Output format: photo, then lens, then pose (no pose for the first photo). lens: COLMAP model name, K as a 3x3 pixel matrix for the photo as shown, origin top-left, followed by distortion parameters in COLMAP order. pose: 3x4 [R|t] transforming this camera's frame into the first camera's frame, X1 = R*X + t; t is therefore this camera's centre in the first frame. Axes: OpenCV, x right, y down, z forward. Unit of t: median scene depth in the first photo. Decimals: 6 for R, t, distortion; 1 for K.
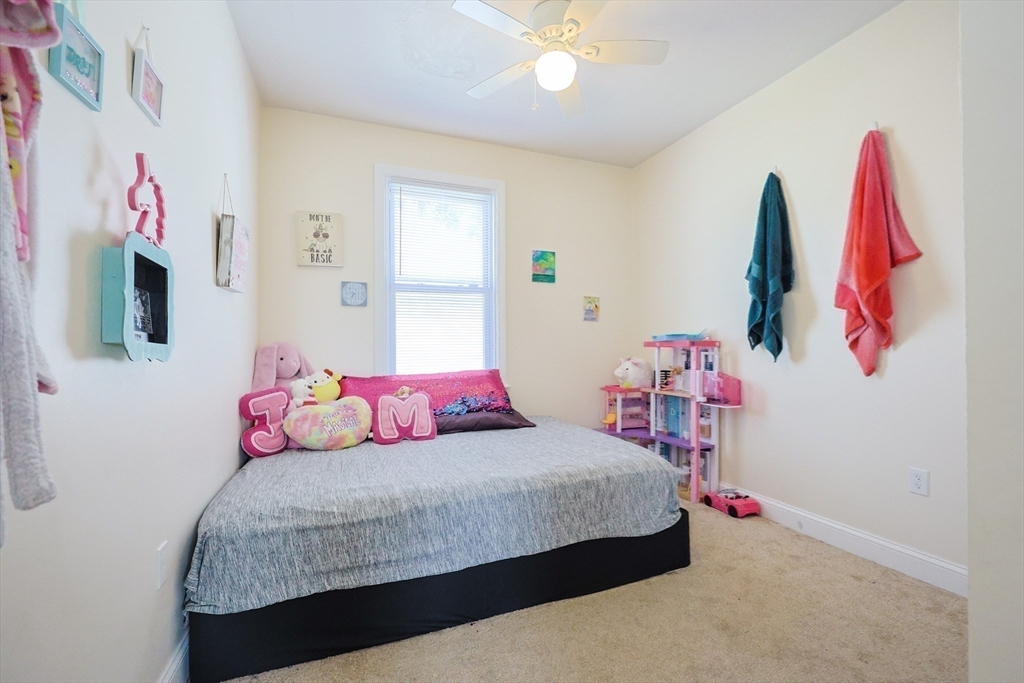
lens RADIAL K [[427.7, 0, 509.2], [0, 427.7, 344.6], [0, 0, 1]] dist [-0.000147, -0.000014]
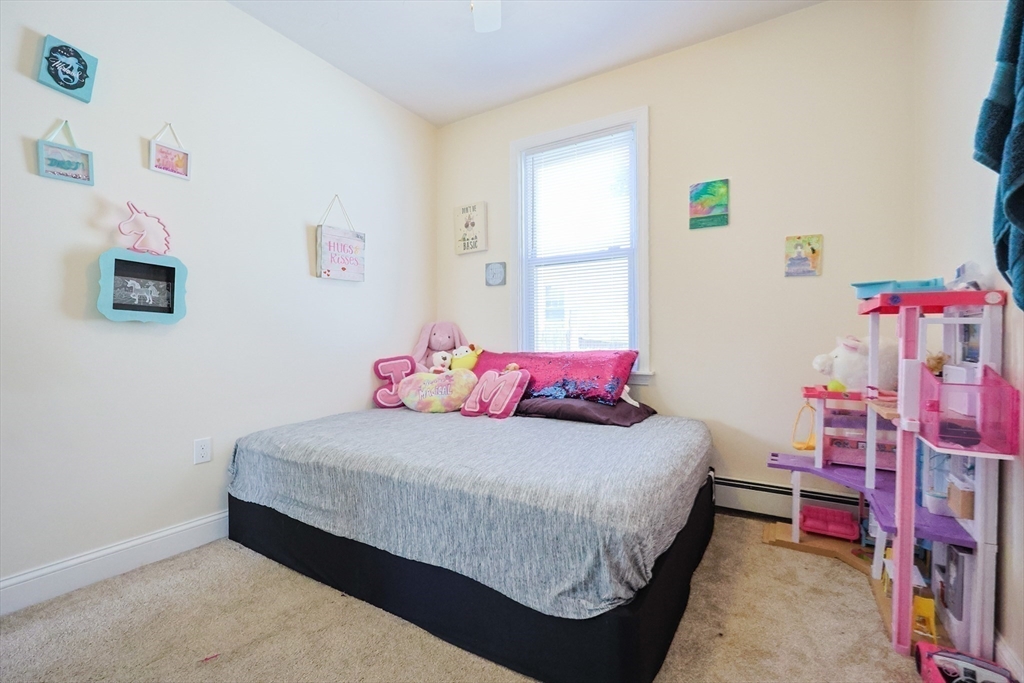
lens RADIAL K [[424.1, 0, 512.0], [0, 424.1, 341.5], [0, 0, 1]] dist [-0.002092, -0.000067]
pose [[0.628907, 0.012217, -0.777384, 0.505692], [0.002631, 0.999837, 0.017842, 0.030933], [0.777476, -0.013266, 0.628773, 0.390221]]
